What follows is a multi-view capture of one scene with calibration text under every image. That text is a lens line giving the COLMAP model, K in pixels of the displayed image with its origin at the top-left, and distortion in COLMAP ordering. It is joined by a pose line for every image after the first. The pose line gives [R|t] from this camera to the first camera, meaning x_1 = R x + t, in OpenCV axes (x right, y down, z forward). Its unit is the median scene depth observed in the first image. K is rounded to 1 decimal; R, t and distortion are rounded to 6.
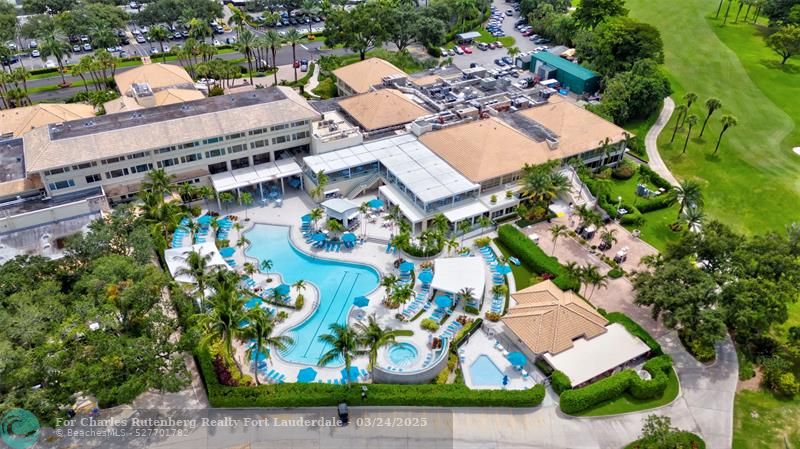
lens RADIAL K [[589.1, 0, 400.0], [0, 589.1, 224.5], [0, 0, 1]] dist [0.050767, -0.042140]
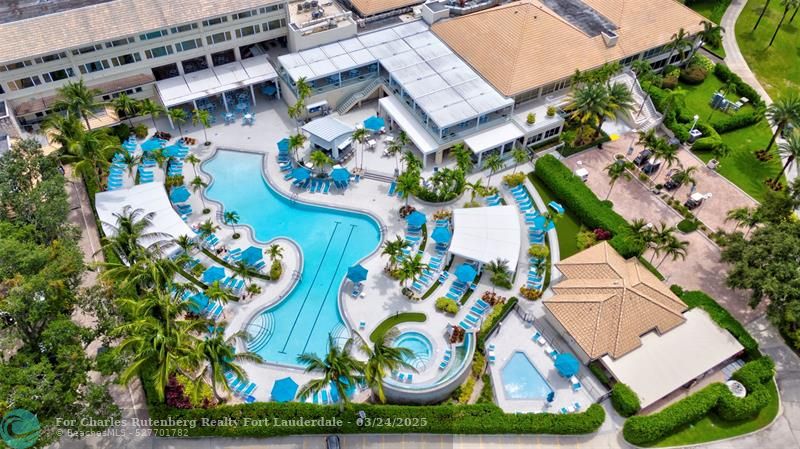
lens RADIAL K [[589.1, 0, 400.0], [0, 589.1, 224.5], [0, 0, 1]] dist [0.050767, -0.042140]
pose [[0.999987, 0.003788, 0.003436, -0.011462], [-0.004470, 0.973827, 0.227246, -0.086680], [-0.002486, -0.227259, 0.973831, 0.238408]]
